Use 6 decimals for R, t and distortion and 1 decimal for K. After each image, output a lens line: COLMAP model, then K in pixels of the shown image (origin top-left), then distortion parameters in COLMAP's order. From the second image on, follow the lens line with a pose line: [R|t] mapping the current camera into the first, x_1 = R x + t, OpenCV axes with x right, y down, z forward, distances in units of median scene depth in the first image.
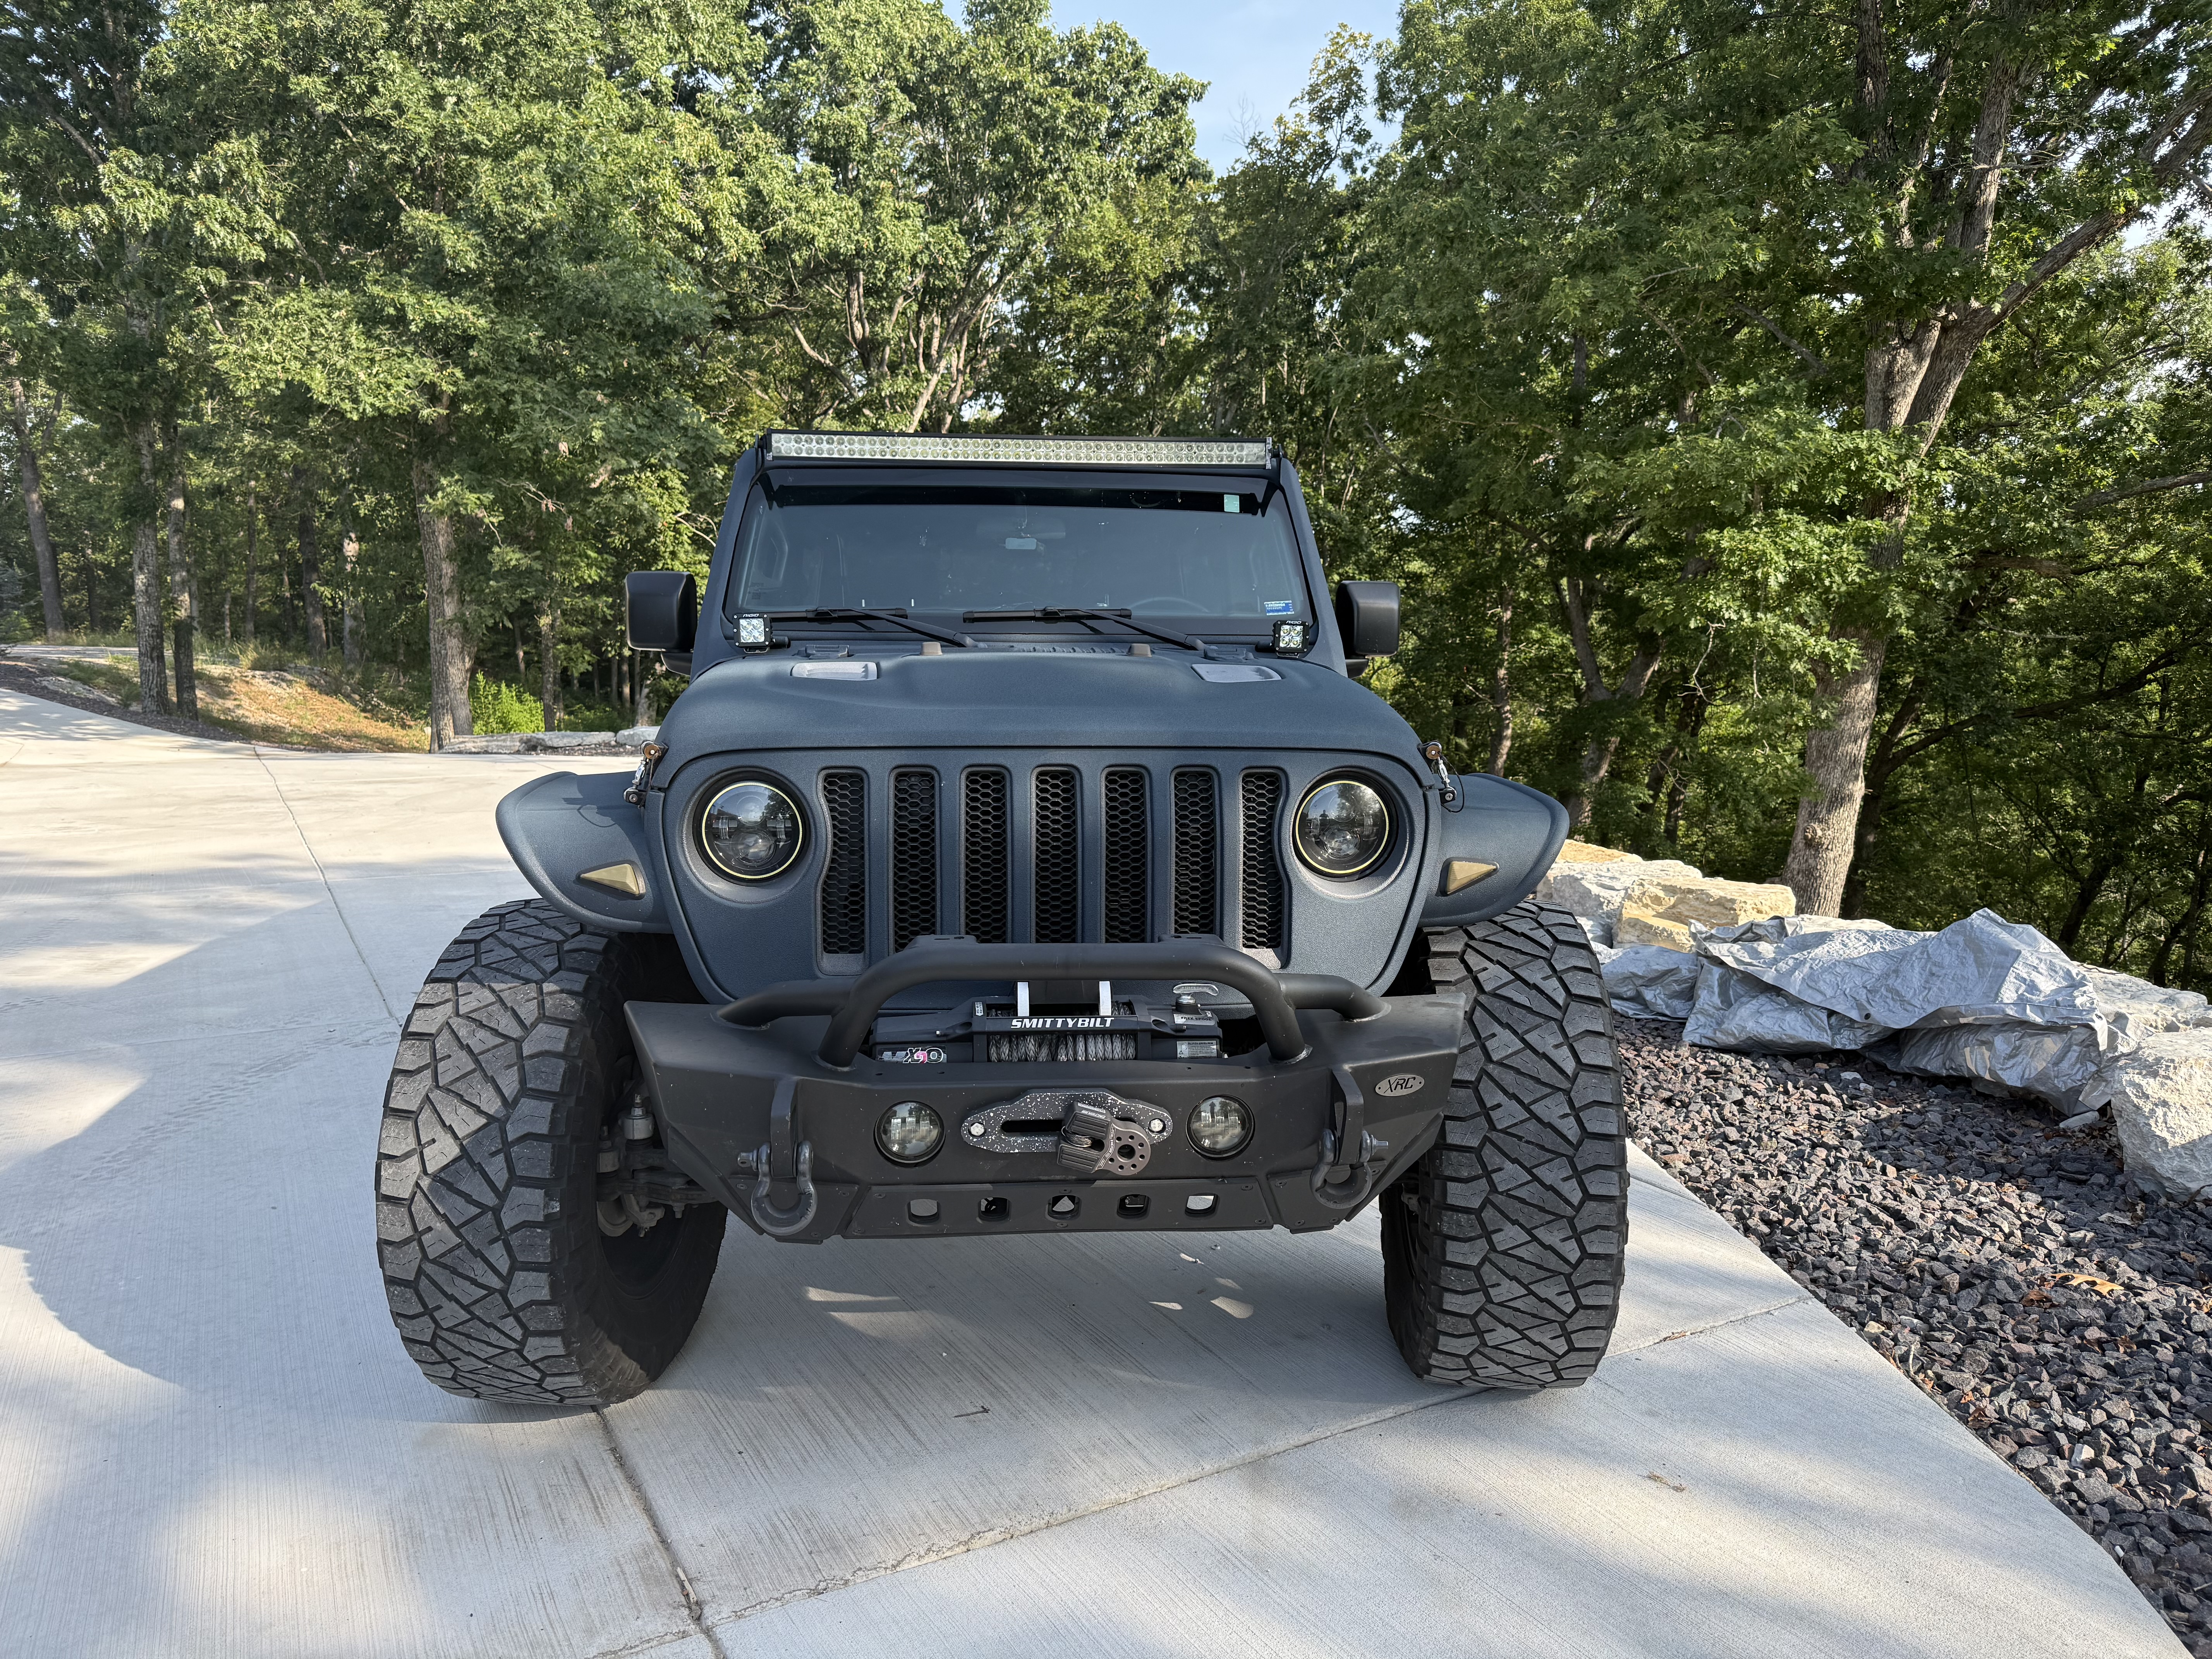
lens RADIAL K [[1565.0, 0, 1112.2], [0, 1565.0, 806.3], [0, 0, 1]] dist [0.006447, -0.015689]
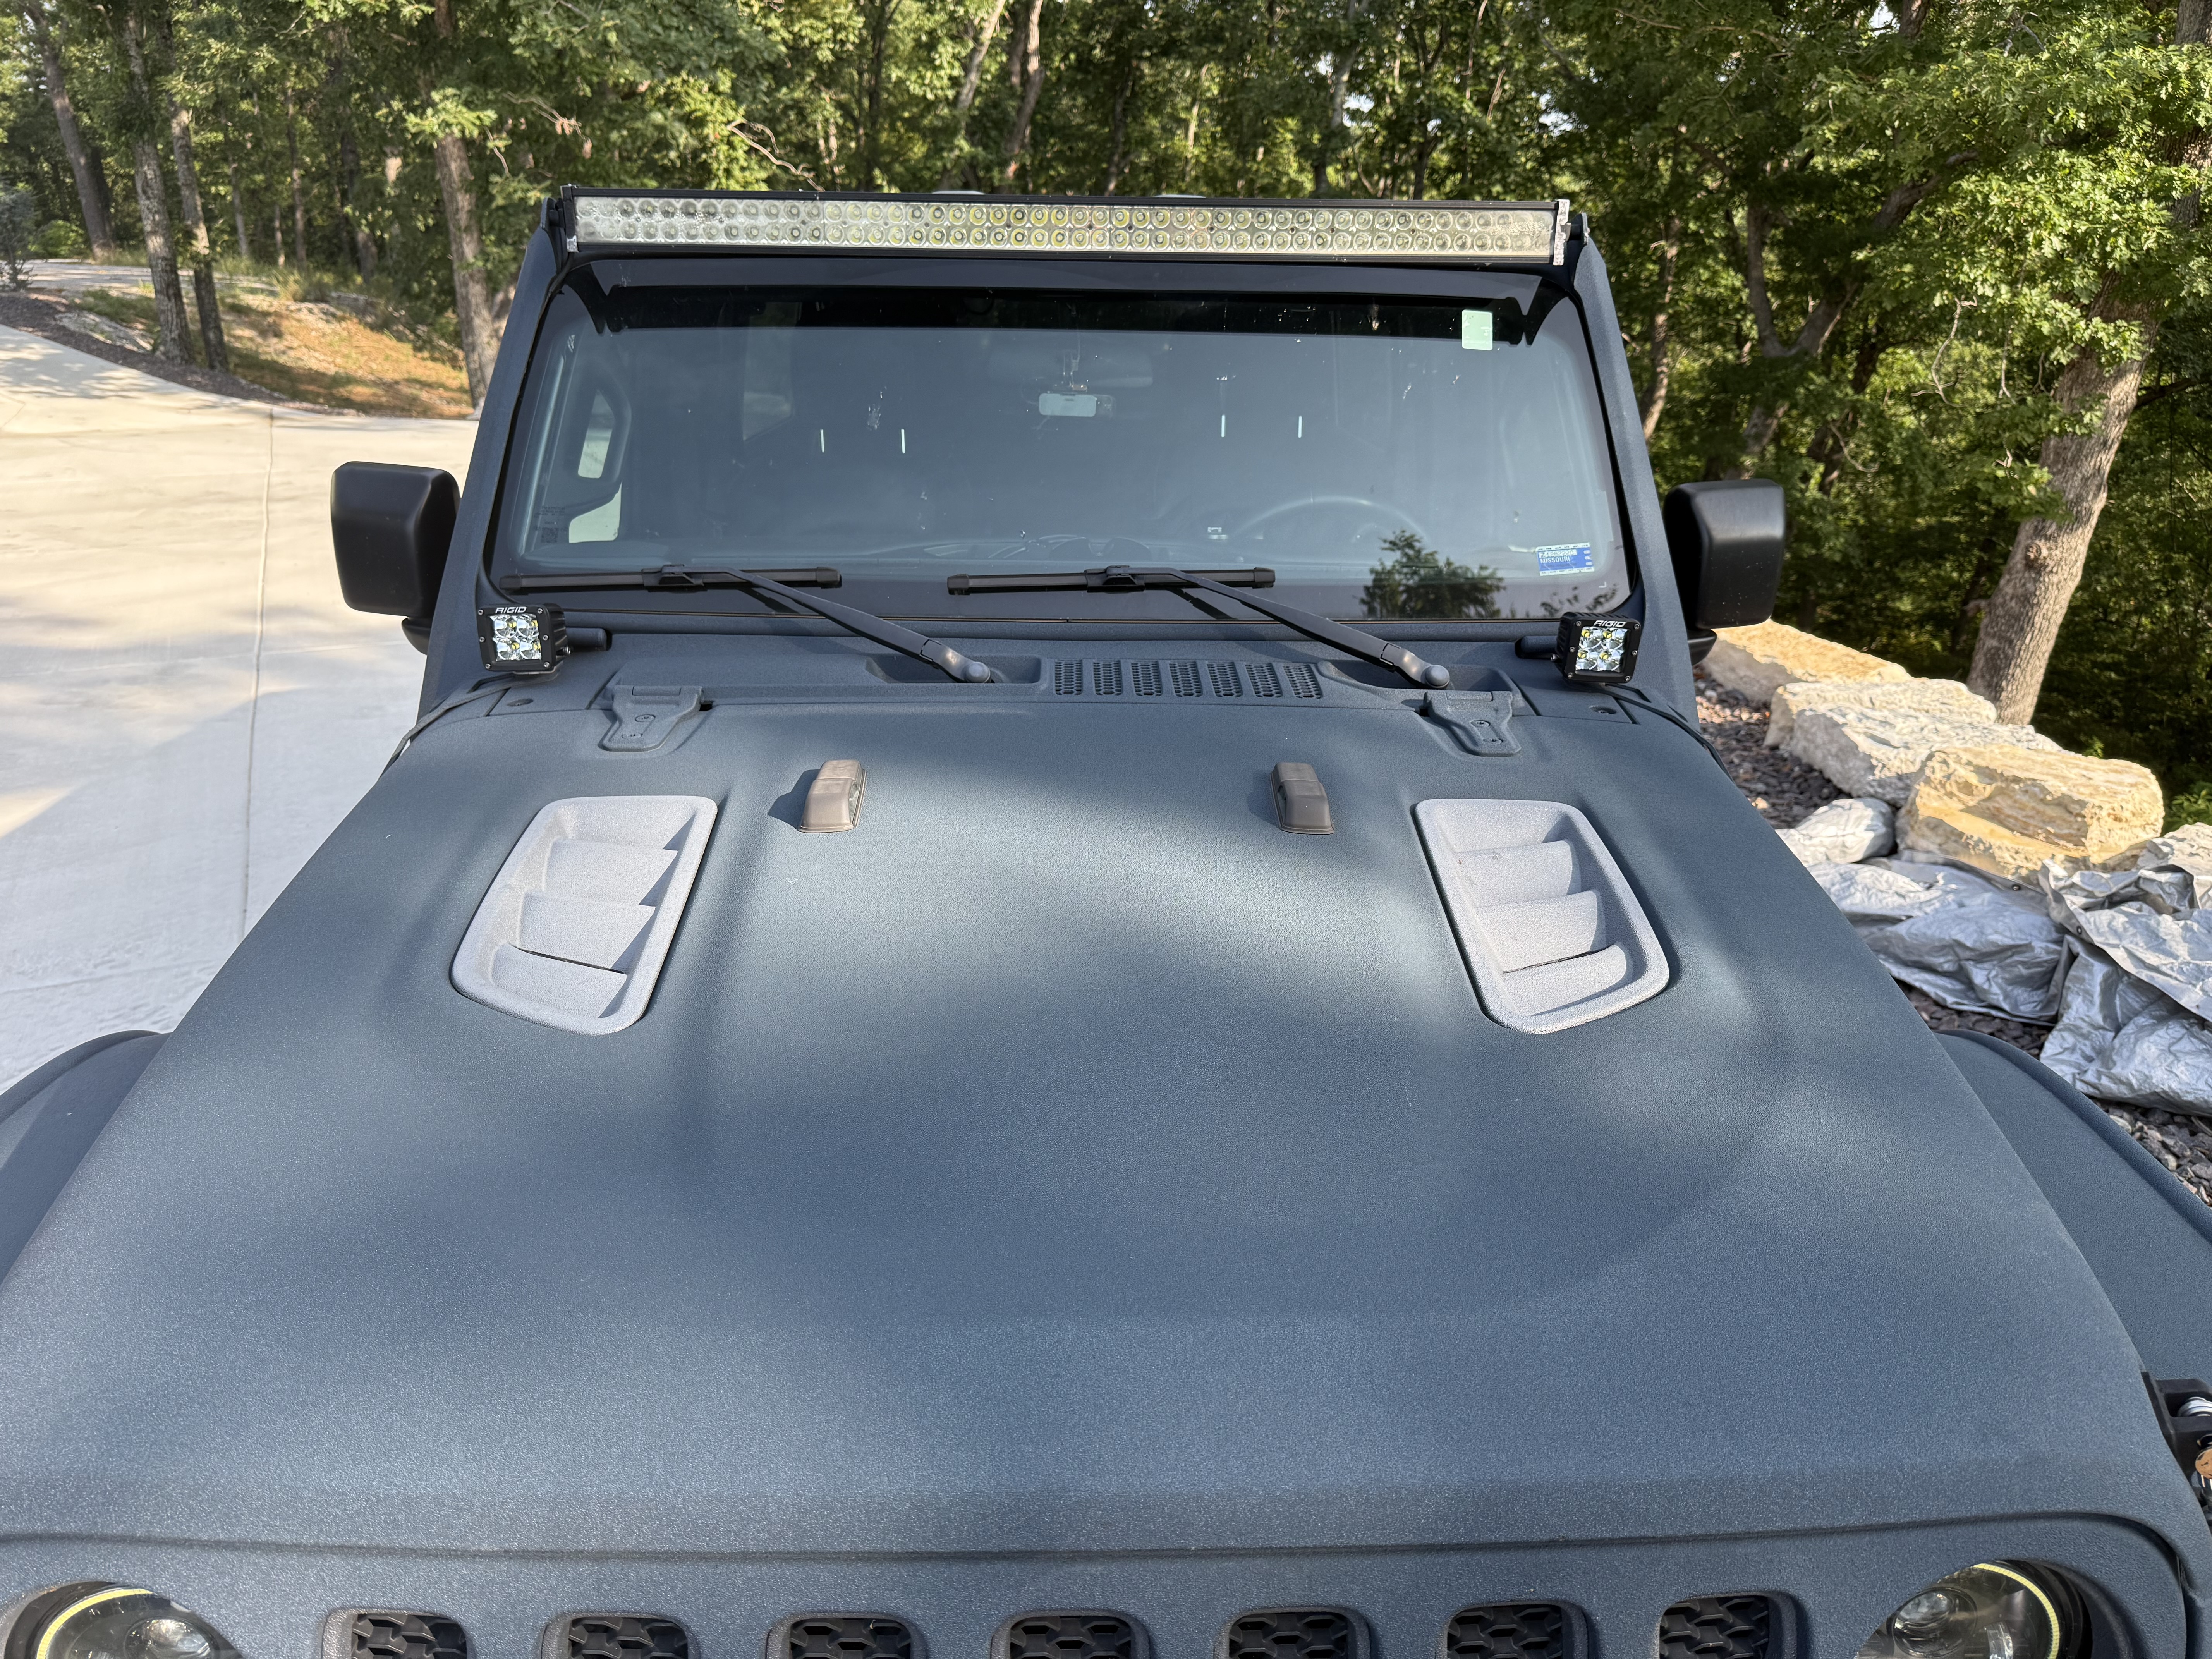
lens RADIAL K [[1565.0, 0, 1133.0], [0, 1565.0, 816.8], [0, 0, 1]] dist [0.006447, -0.015689]
pose [[0.998360, 0.031069, -0.048079, -0.001932], [-0.018753, 0.971059, 0.238103, -0.039852], [0.054085, -0.236811, 0.970049, 0.114181]]
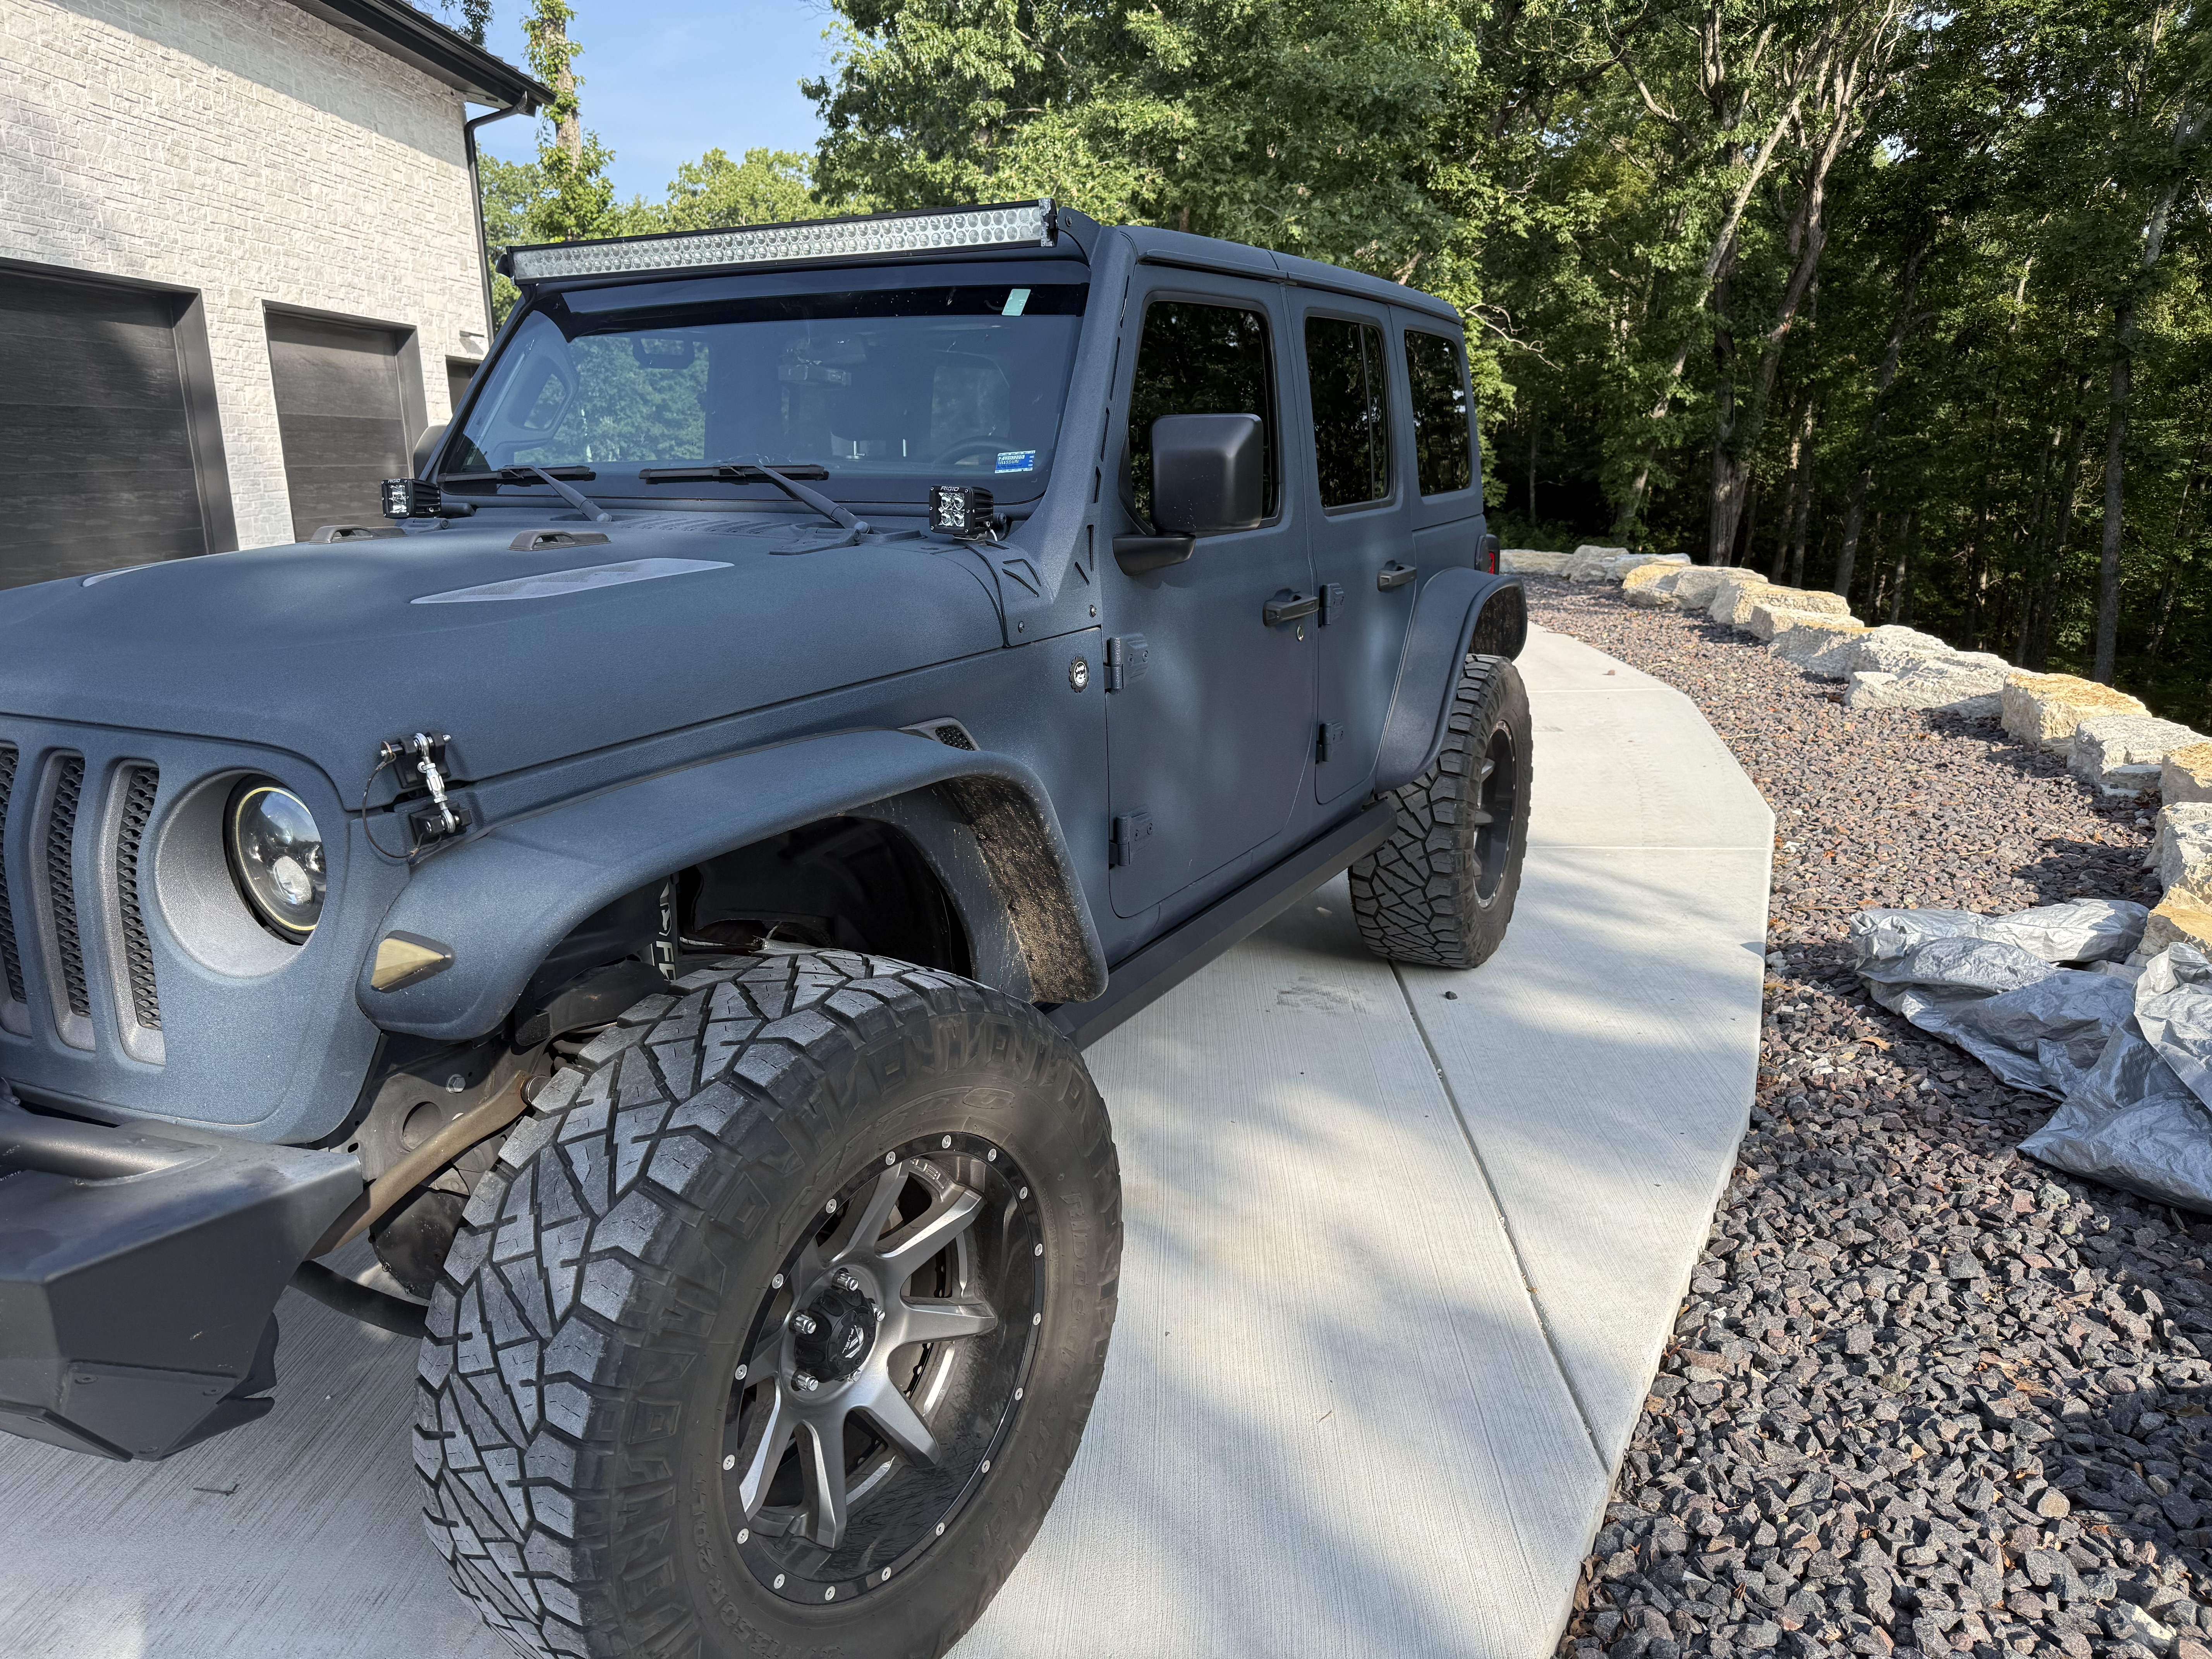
lens RADIAL K [[1565.0, 0, 1117.6], [0, 1565.0, 831.6], [0, 0, 1]] dist [0.006447, -0.015689]
pose [[0.843181, 0.113953, -0.525415, 0.126762], [-0.038731, 0.987615, 0.152041, -0.017510], [0.536233, -0.107849, 0.837152, 0.104571]]
